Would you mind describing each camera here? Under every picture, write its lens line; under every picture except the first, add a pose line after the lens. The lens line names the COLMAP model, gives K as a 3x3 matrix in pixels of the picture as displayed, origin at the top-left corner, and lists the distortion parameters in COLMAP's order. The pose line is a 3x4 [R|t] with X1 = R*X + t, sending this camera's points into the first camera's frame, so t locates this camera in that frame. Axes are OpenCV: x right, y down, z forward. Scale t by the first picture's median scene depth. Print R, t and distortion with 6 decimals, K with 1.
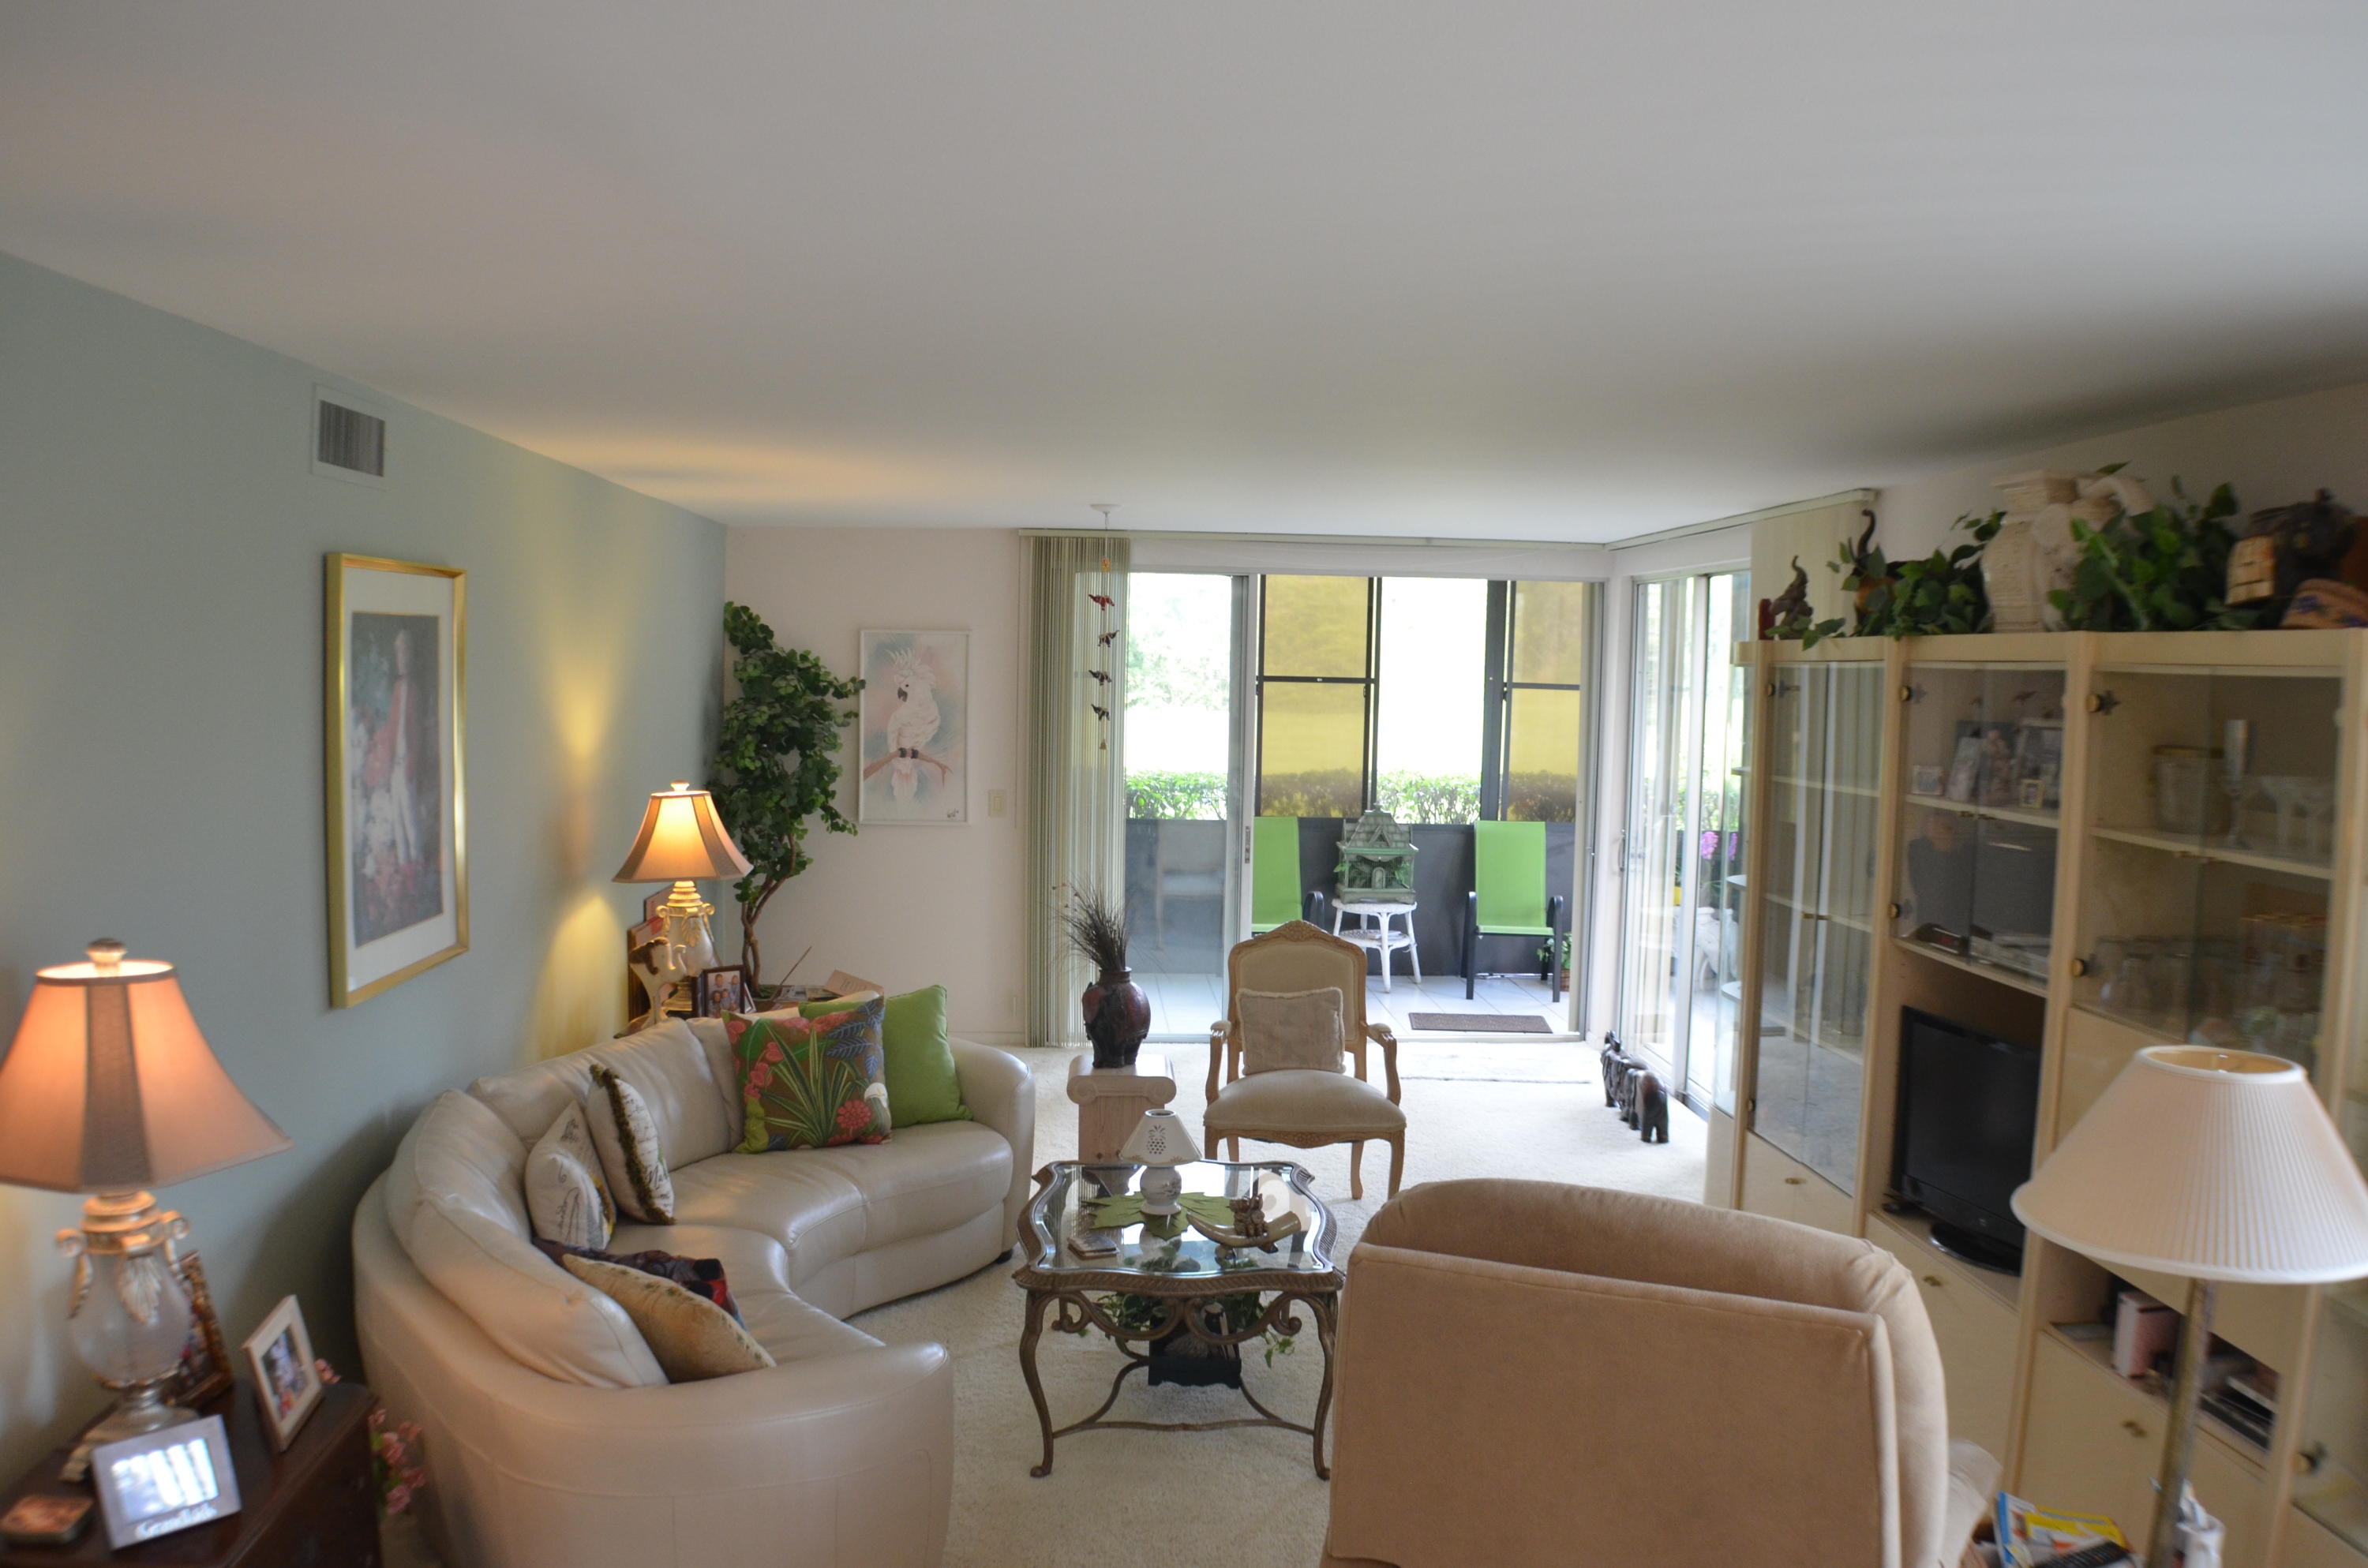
lens RADIAL K [[1786.4, 0, 1184.0], [0, 1786.4, 784.0], [0, 0, 1]] dist [-0.161218, 0.006303]
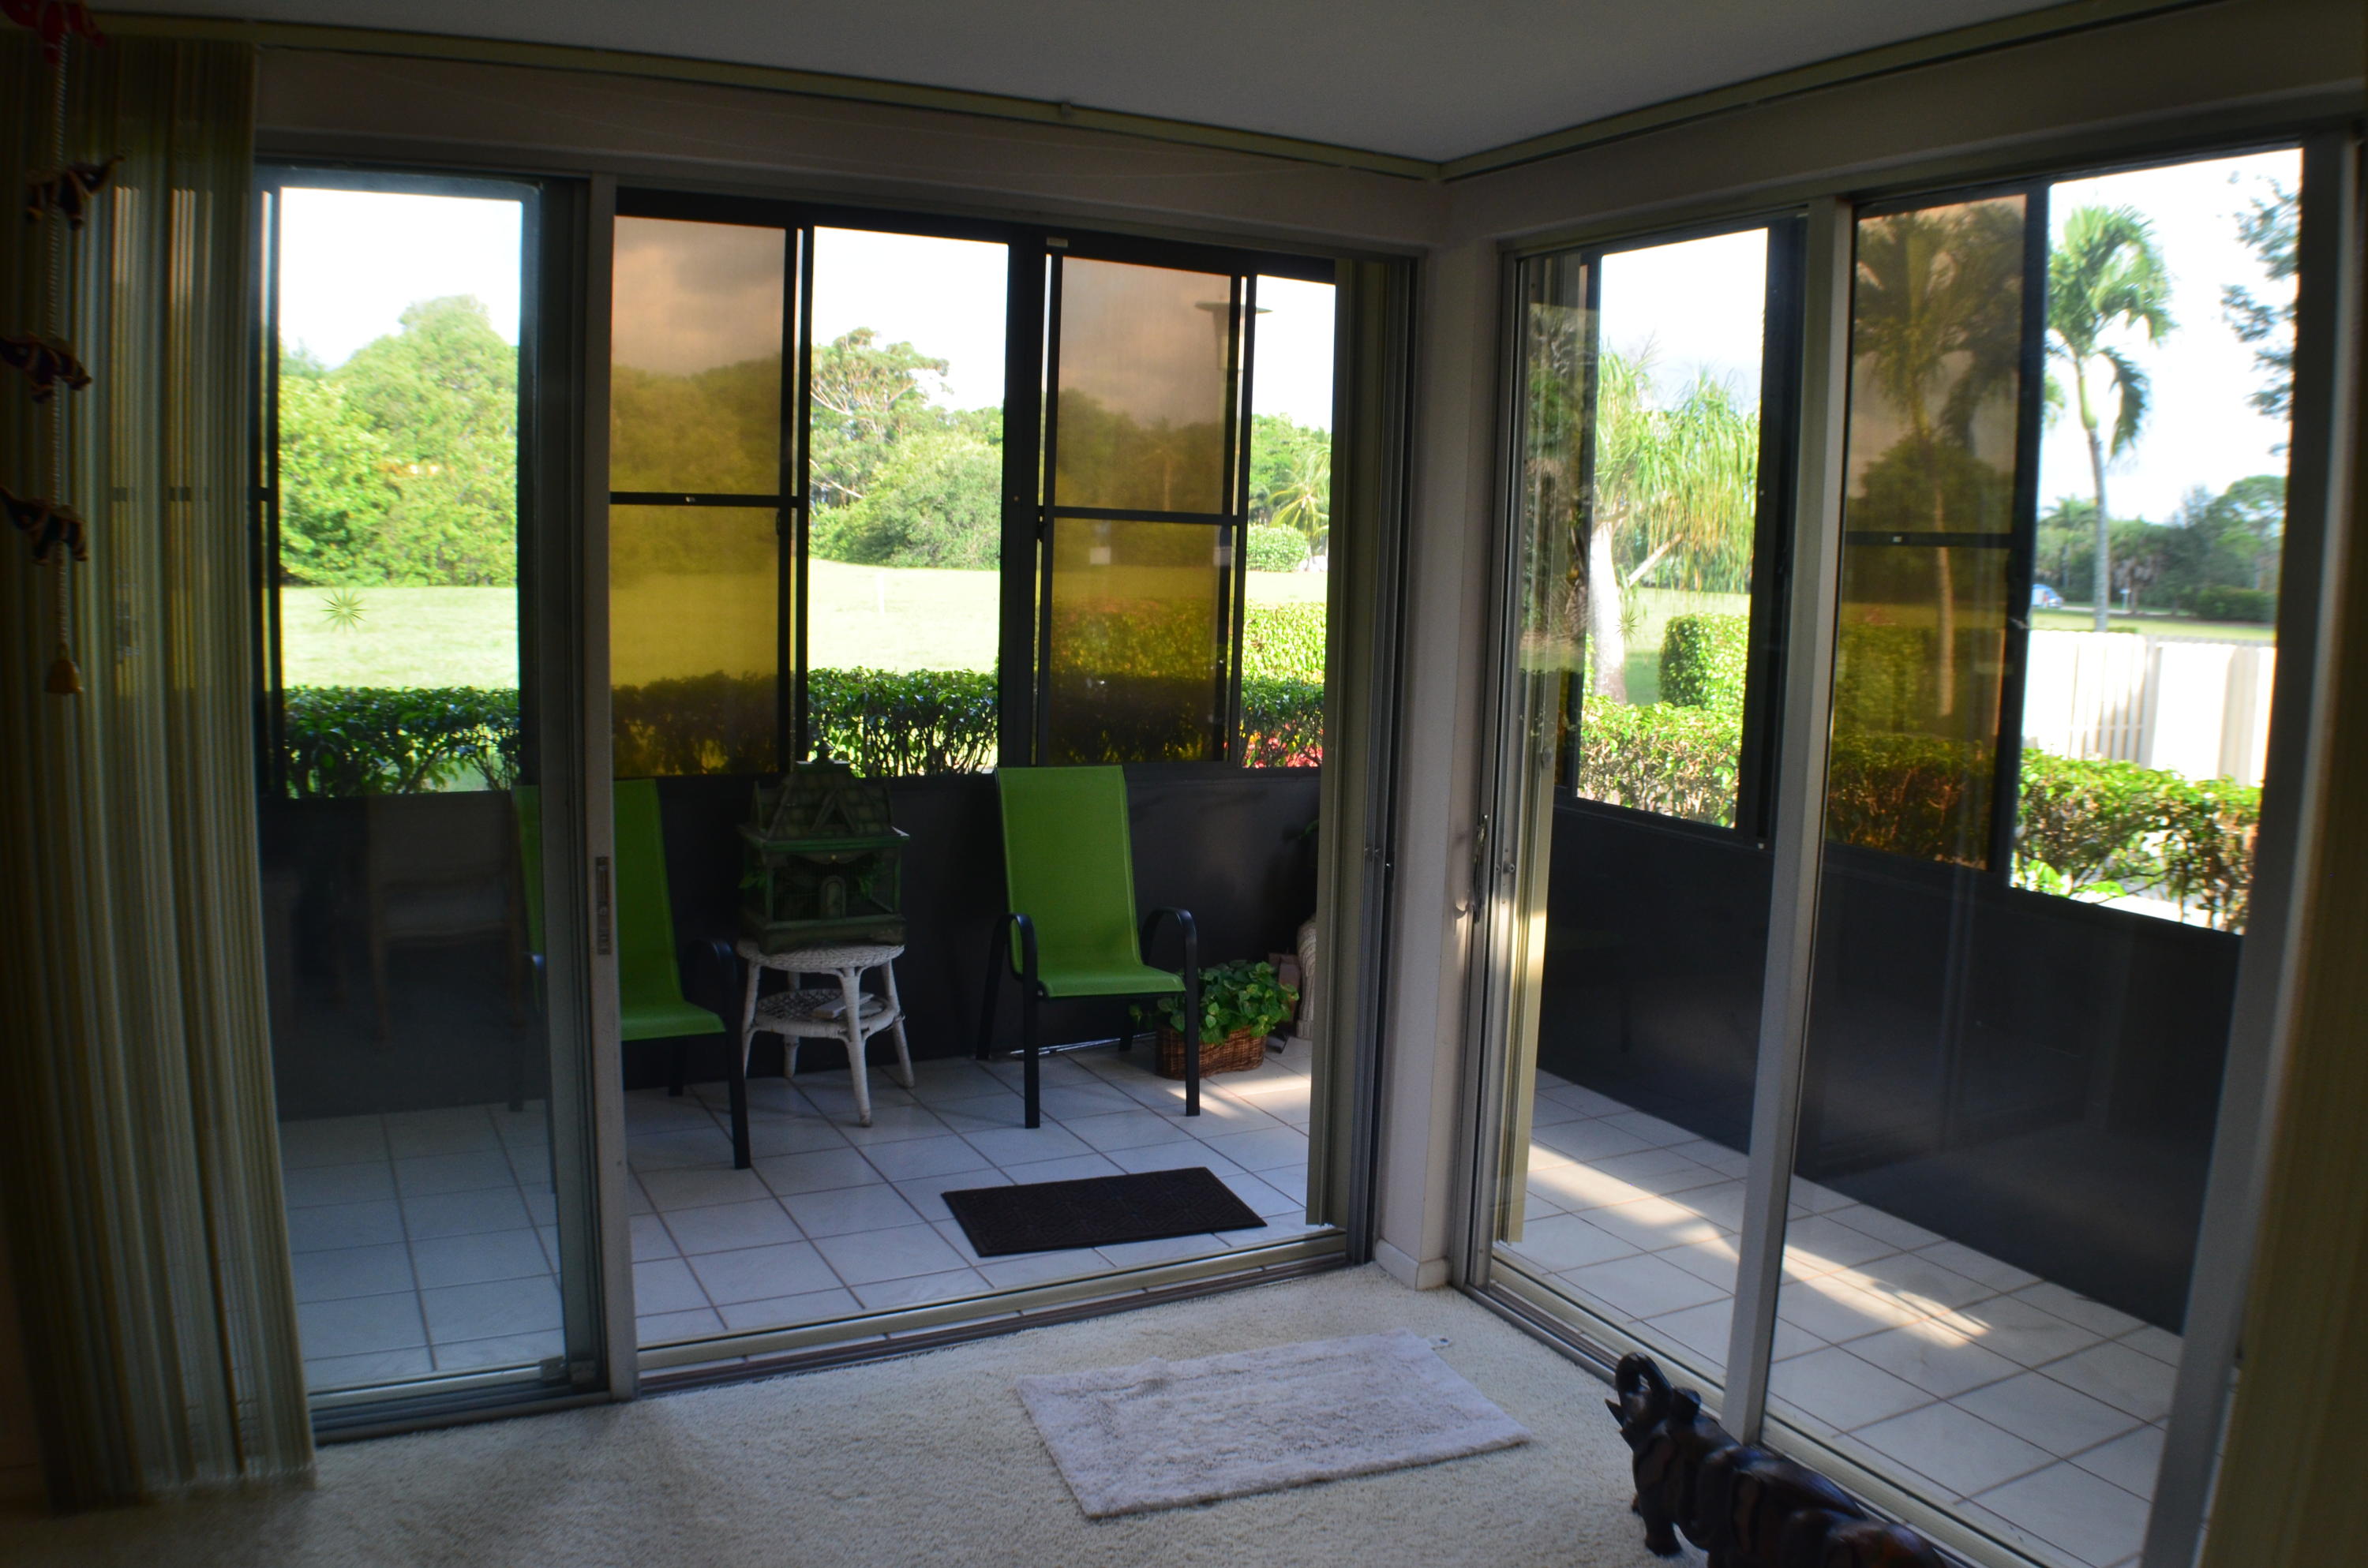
lens RADIAL K [[1786.4, 0, 1184.0], [0, 1786.4, 784.0], [0, 0, 1]] dist [-0.161218, 0.006303]
pose [[0.912172, -0.051648, 0.406540, -0.001563], [0.022593, 0.996855, 0.075952, -0.014221], [-0.409184, -0.060097, 0.910471, 0.505105]]
